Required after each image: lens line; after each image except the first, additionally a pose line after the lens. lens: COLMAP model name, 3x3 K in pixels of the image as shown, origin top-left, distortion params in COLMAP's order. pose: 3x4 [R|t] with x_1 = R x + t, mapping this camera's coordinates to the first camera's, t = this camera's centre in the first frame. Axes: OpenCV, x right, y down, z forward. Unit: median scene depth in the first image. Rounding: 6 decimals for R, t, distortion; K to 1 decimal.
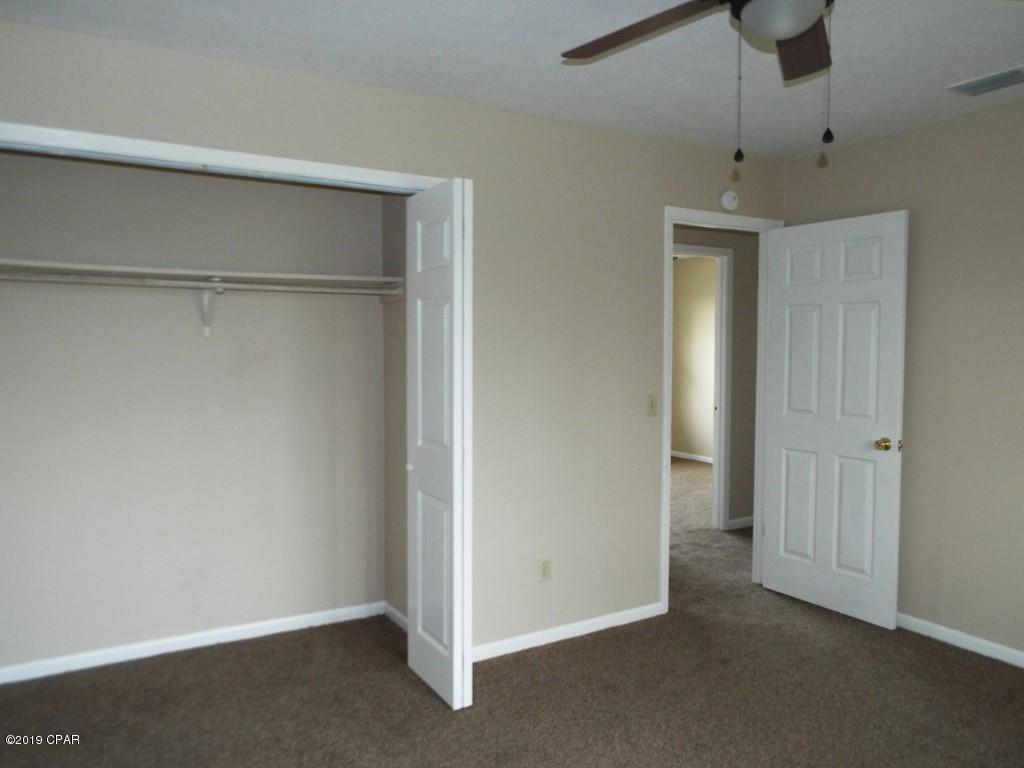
lens RADIAL K [[744.3, 0, 509.2], [0, 744.3, 385.2], [0, 0, 1]] dist [-0.010500, 0.017138]
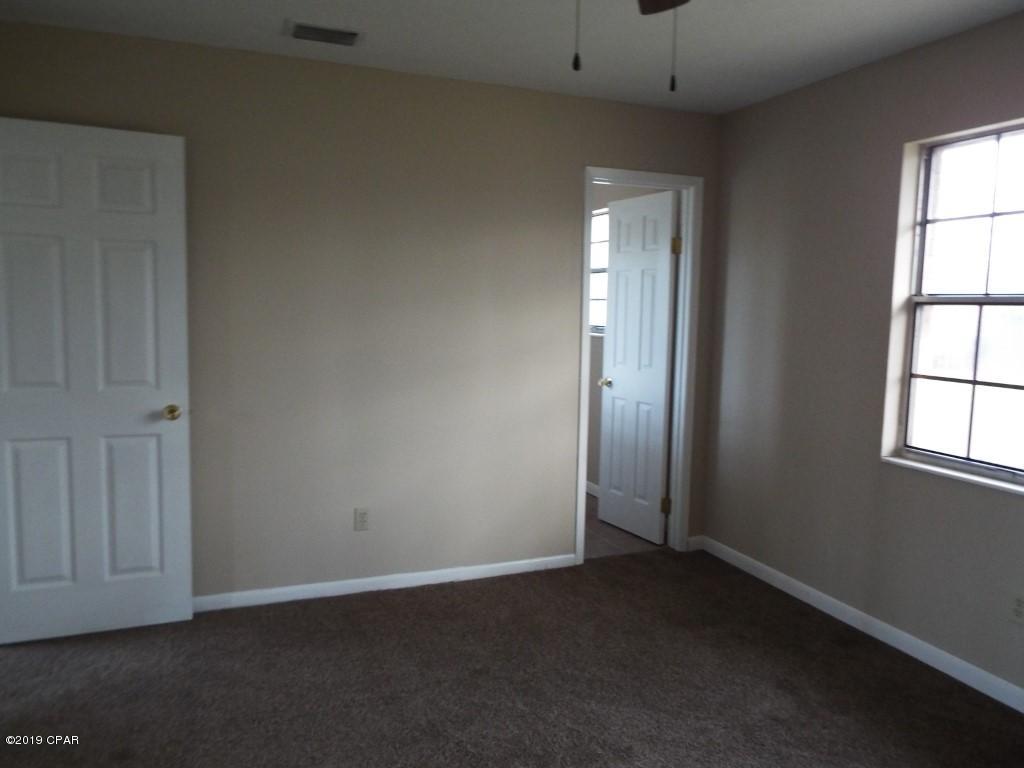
lens RADIAL K [[744.3, 0, 508.3], [0, 744.3, 384.5], [0, 0, 1]] dist [-0.010500, 0.017138]
pose [[0.167982, -0.101080, 0.980594, -0.261915], [0.031226, 0.994776, 0.097192, -0.023269], [-0.985295, 0.014293, 0.170260, 0.472454]]
